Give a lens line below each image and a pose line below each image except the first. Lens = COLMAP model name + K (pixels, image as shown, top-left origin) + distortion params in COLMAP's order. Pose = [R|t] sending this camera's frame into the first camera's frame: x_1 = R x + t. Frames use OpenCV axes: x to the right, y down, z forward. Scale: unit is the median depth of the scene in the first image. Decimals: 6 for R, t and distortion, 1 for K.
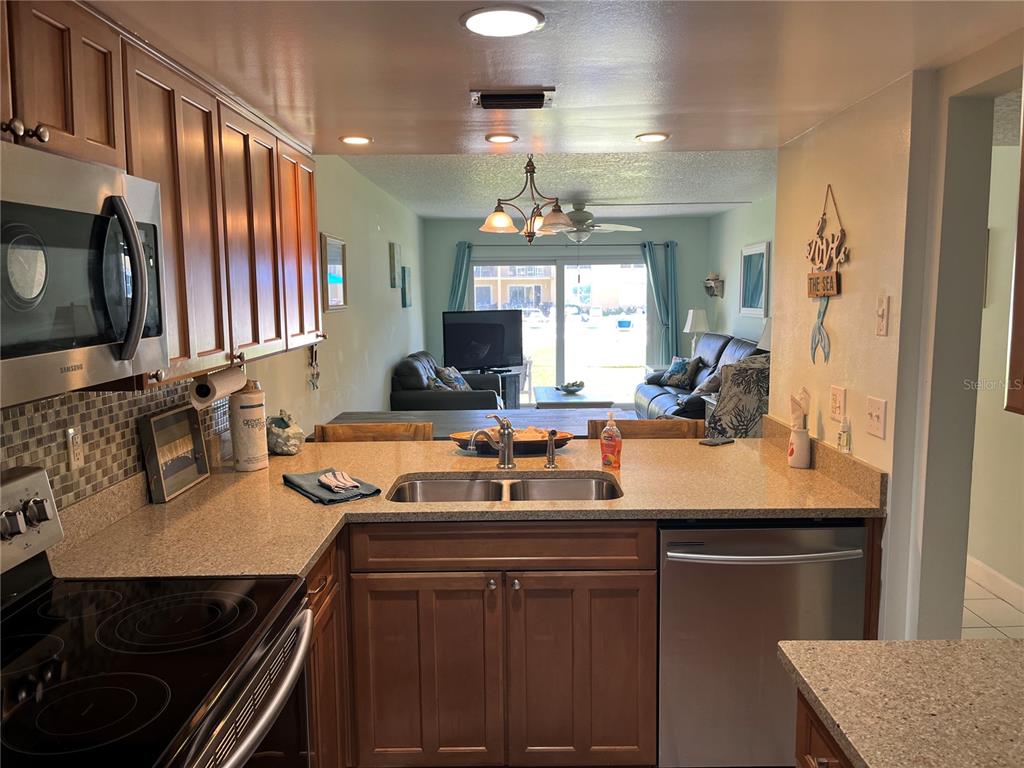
lens RADIAL K [[777.5, 0, 514.0], [0, 777.5, 381.8], [0, 0, 1]] dist [0.057014, -0.082115]
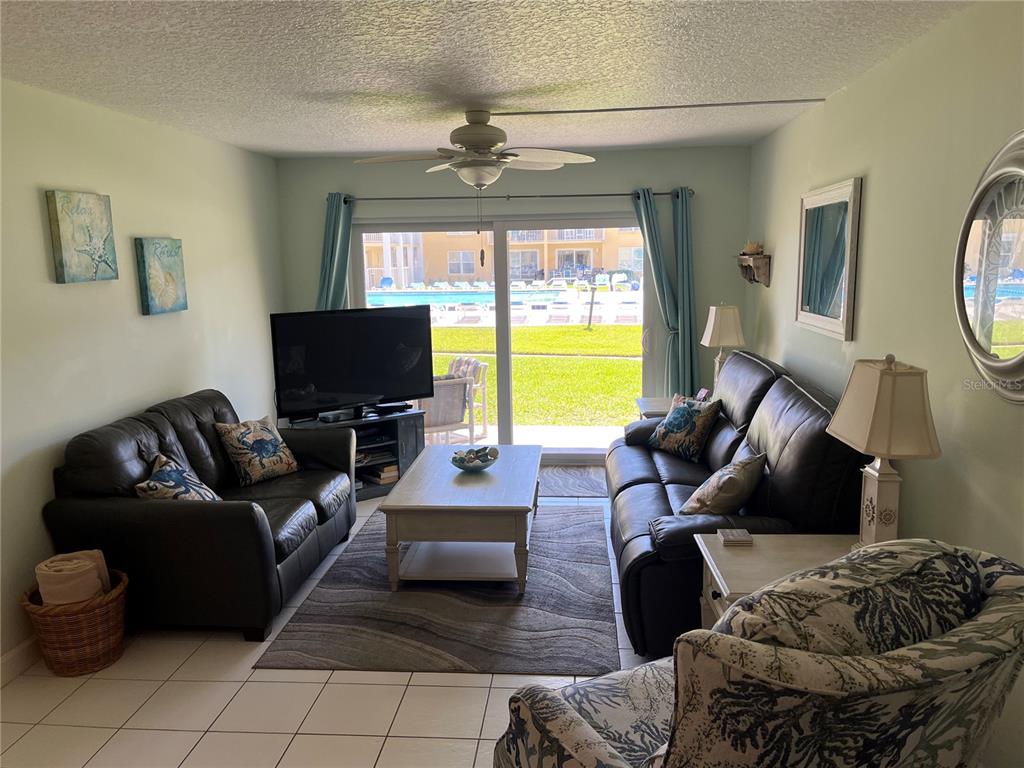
lens RADIAL K [[777.5, 0, 514.0], [0, 777.5, 381.8], [0, 0, 1]] dist [0.057014, -0.082115]
pose [[0.996430, 0.005790, -0.084227, 0.141084], [-0.001834, 0.998895, 0.046966, -0.069443], [0.084406, -0.046644, 0.995339, 0.449282]]
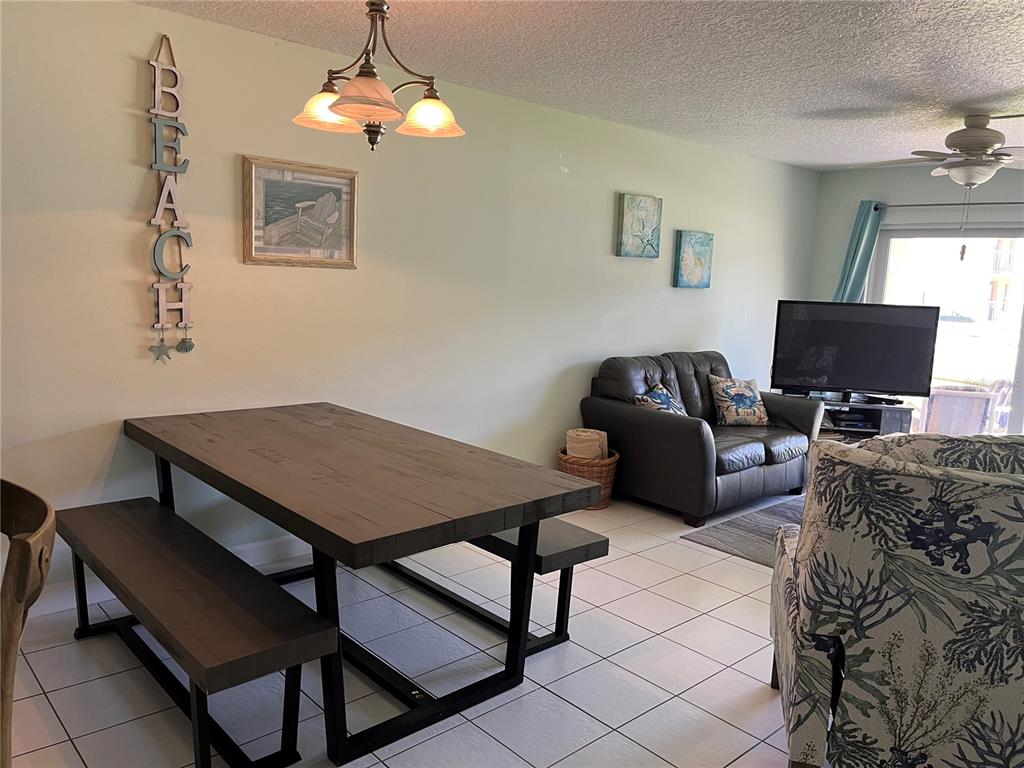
lens RADIAL K [[777.5, 0, 514.0], [0, 777.5, 381.8], [0, 0, 1]] dist [0.057014, -0.082115]
pose [[0.673610, 0.142448, -0.725230, 0.269957], [-0.136927, 0.988317, 0.066942, -0.033800], [0.726292, 0.054211, 0.685245, 0.370822]]
